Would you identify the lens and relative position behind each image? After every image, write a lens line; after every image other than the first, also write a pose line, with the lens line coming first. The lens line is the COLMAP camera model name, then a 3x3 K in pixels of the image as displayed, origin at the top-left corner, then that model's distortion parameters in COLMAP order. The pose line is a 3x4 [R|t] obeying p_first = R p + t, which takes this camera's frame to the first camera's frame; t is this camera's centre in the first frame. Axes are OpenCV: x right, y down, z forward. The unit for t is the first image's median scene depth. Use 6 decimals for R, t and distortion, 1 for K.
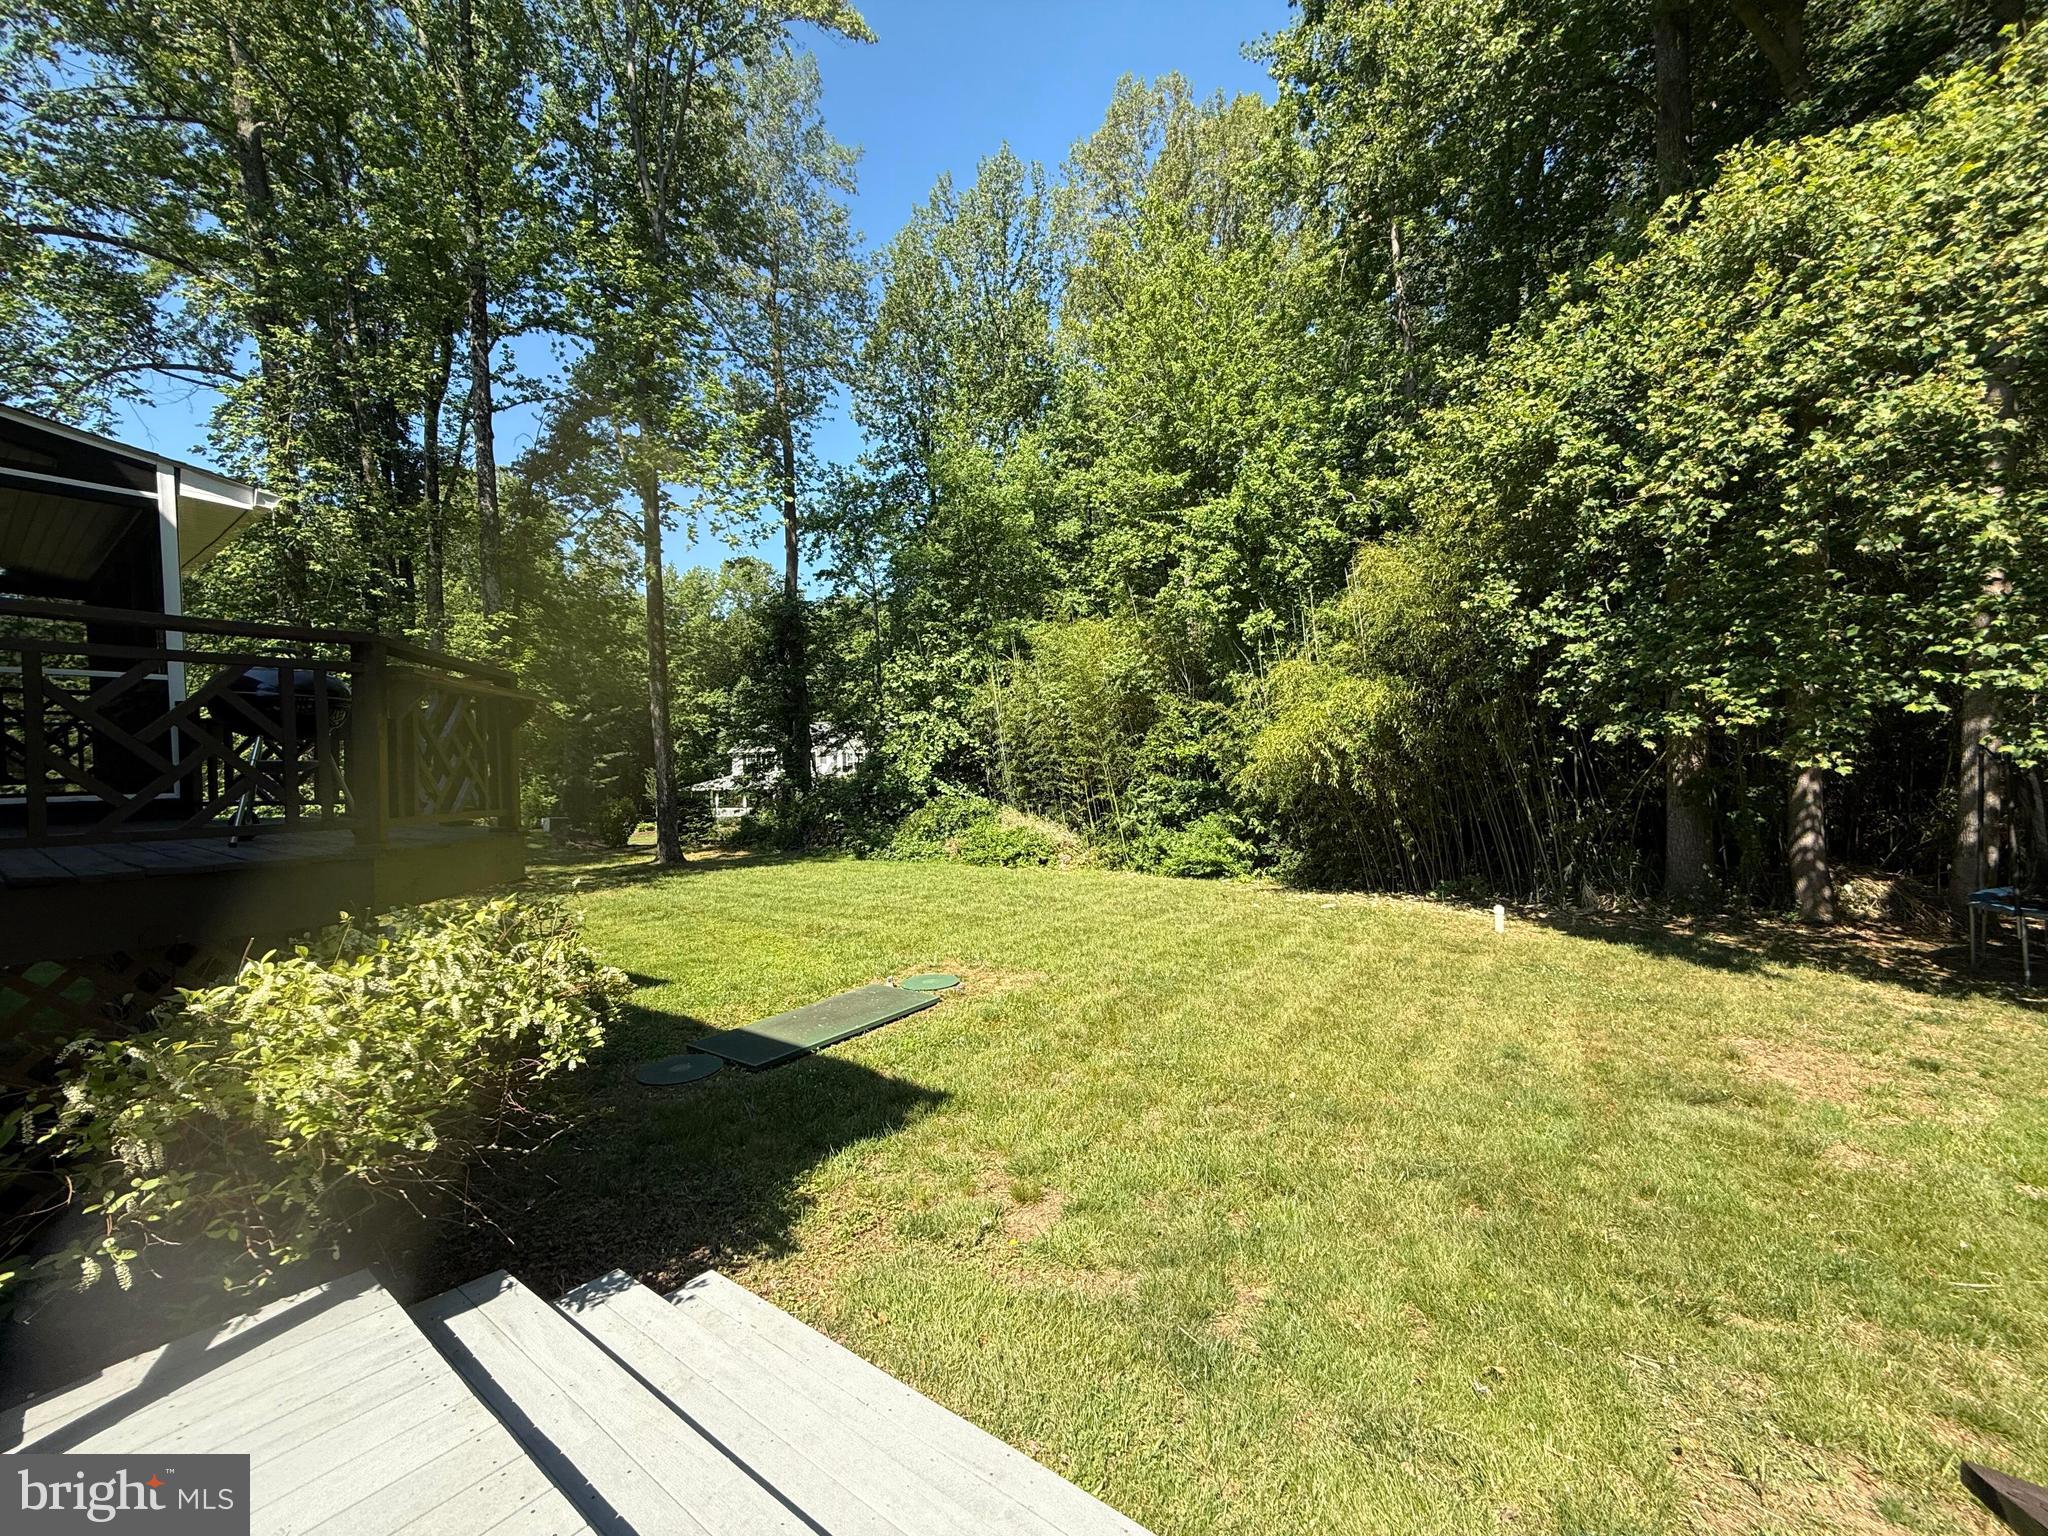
lens RADIAL K [[814.8, 0, 1017.9], [0, 814.8, 764.1], [0, 0, 1]] dist [-0.000001, 0.000480]
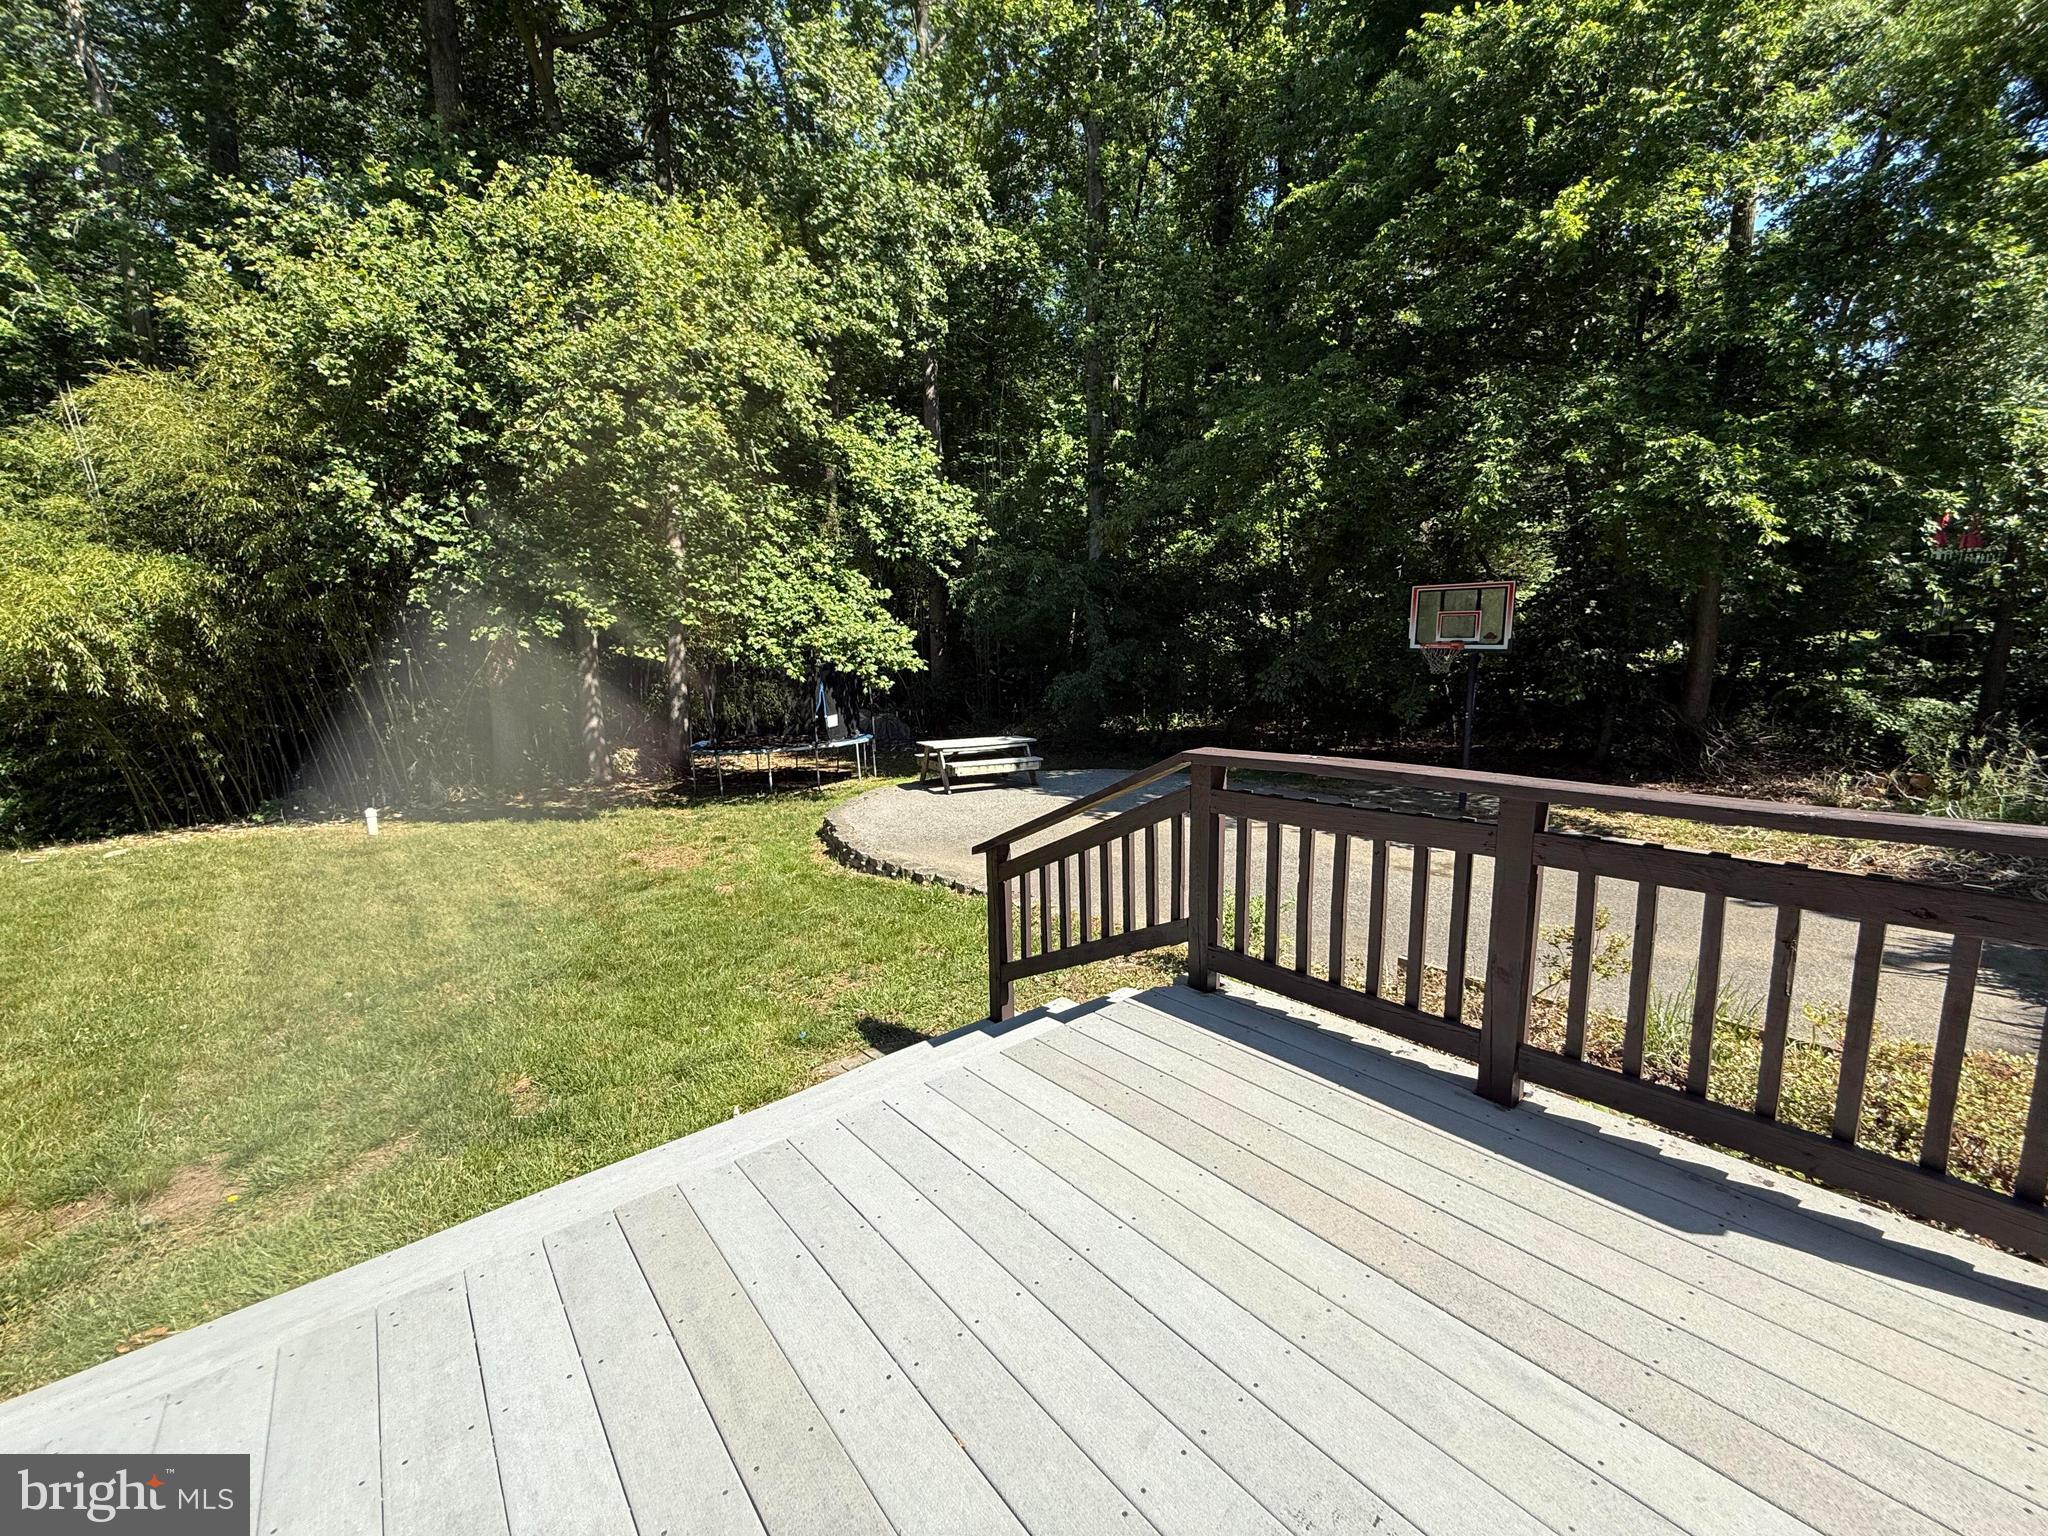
lens RADIAL K [[805.7, 0, 1016.4], [0, 805.7, 762.6], [0, 0, 1]] dist [0.001150, -0.000515]
pose [[0.233907, -0.109140, 0.966114, -0.168129], [0.010407, 0.993904, 0.109760, 0.021041], [-0.972203, -0.015619, 0.233617, 0.015019]]
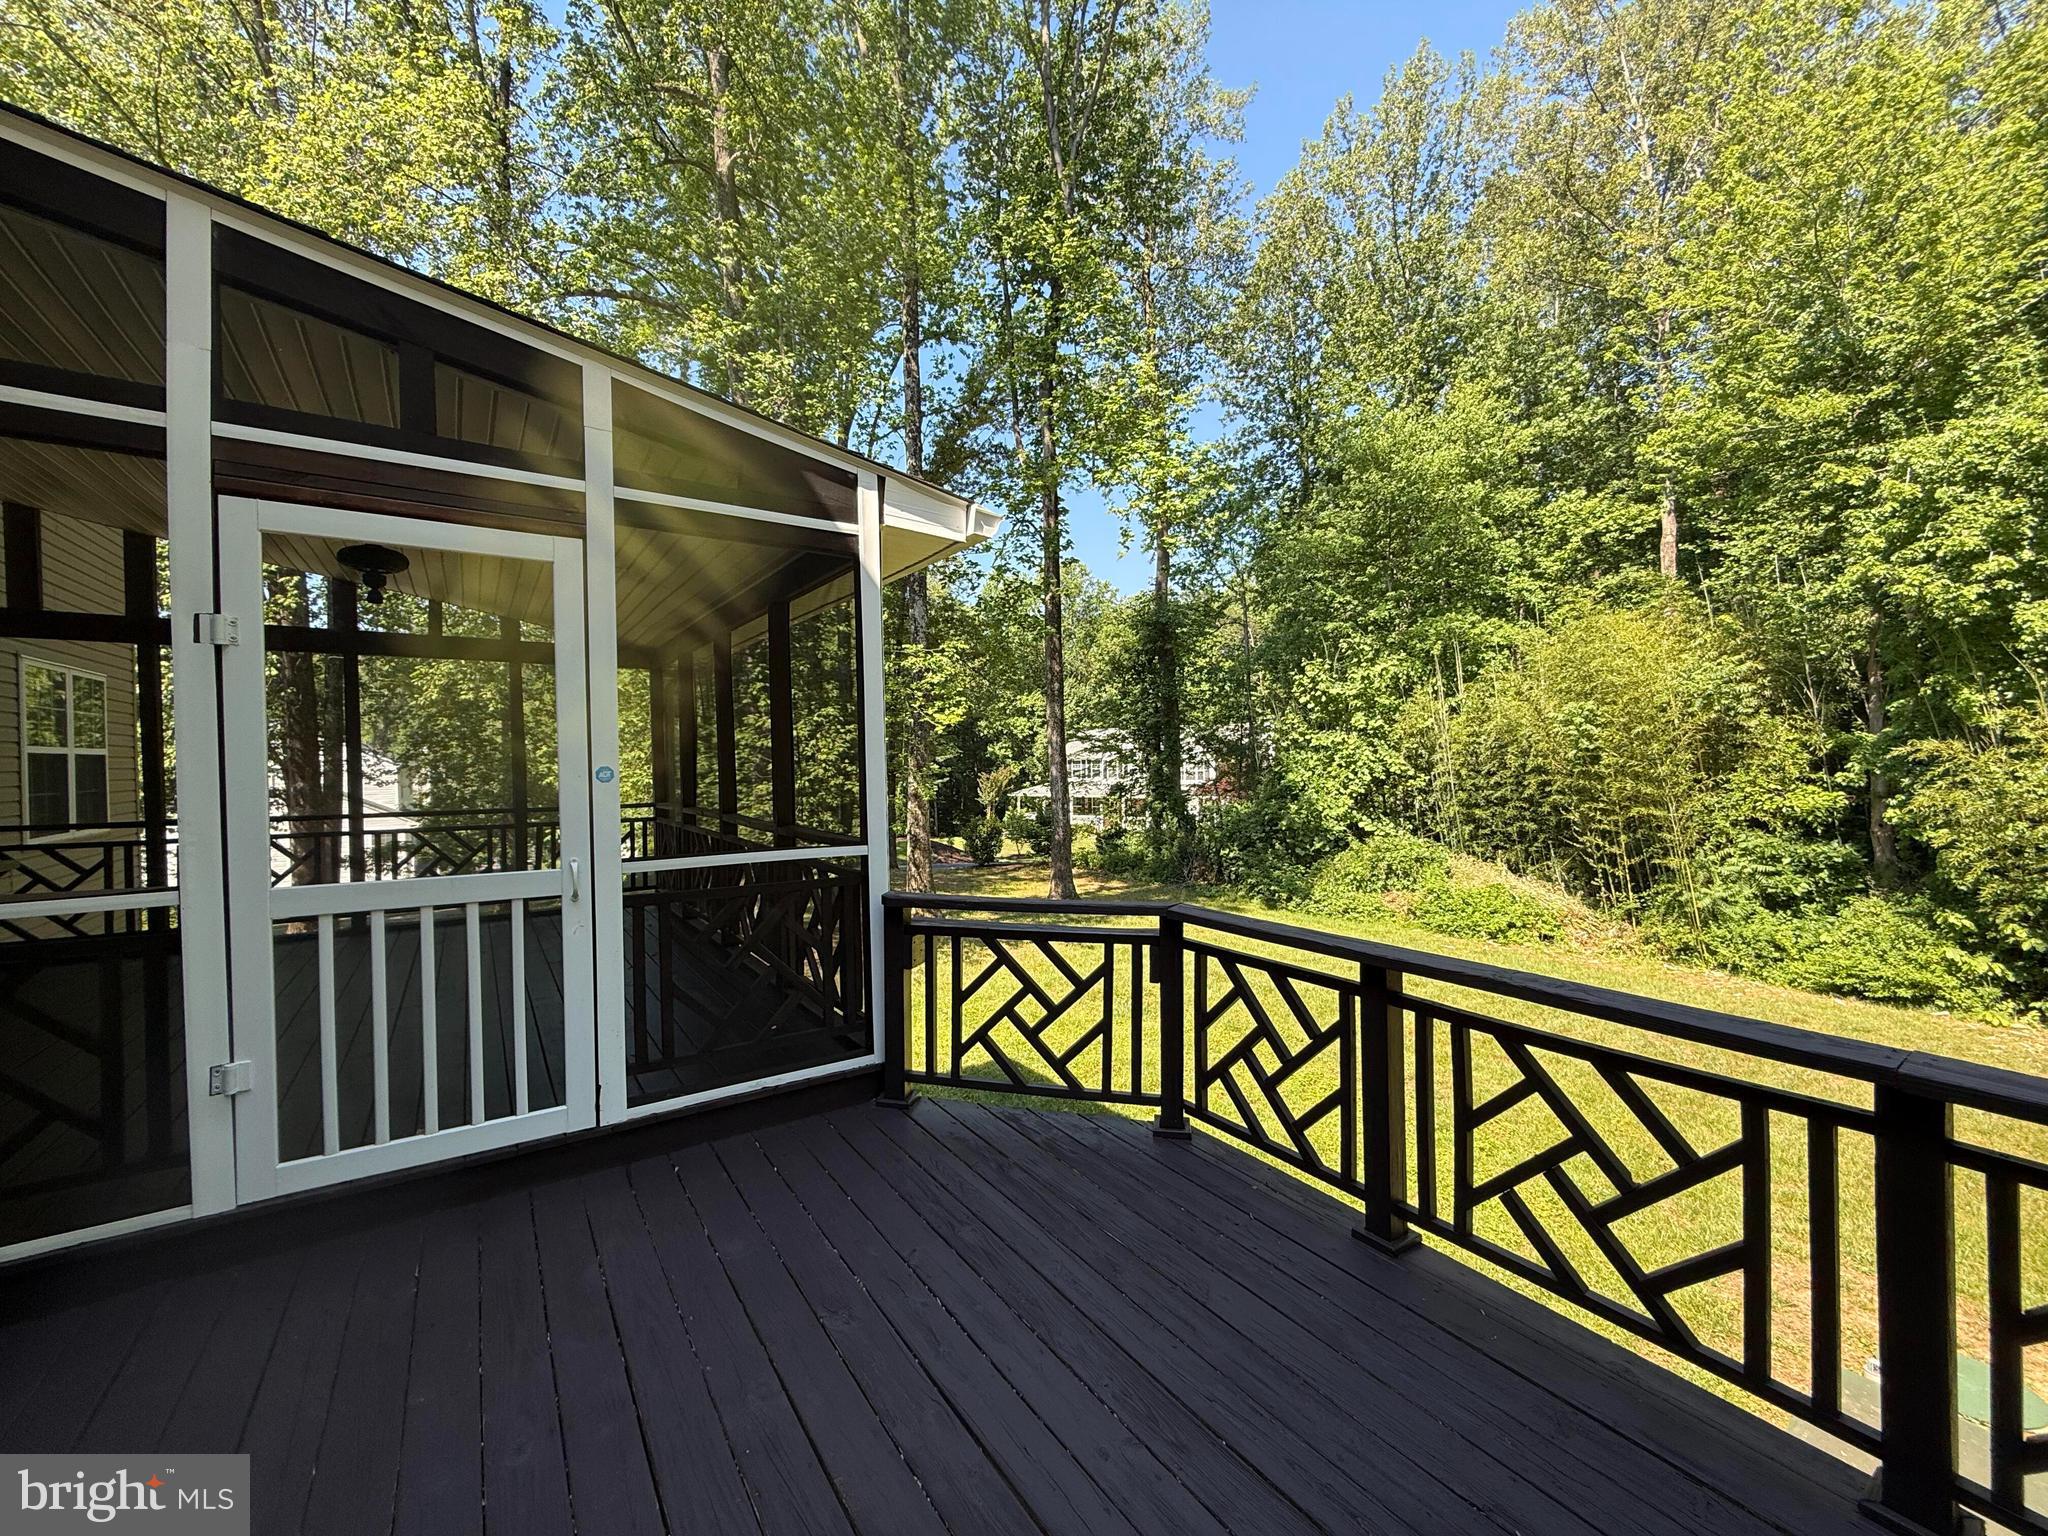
lens RADIAL K [[814.8, 0, 1017.9], [0, 814.8, 764.1], [0, 0, 1]] dist [-0.000001, 0.000480]
pose [[0.944004, 0.015738, -0.329558, -0.353542], [-0.013481, 0.999867, 0.009134, -0.080096], [0.329658, -0.004179, 0.944091, 0.233457]]
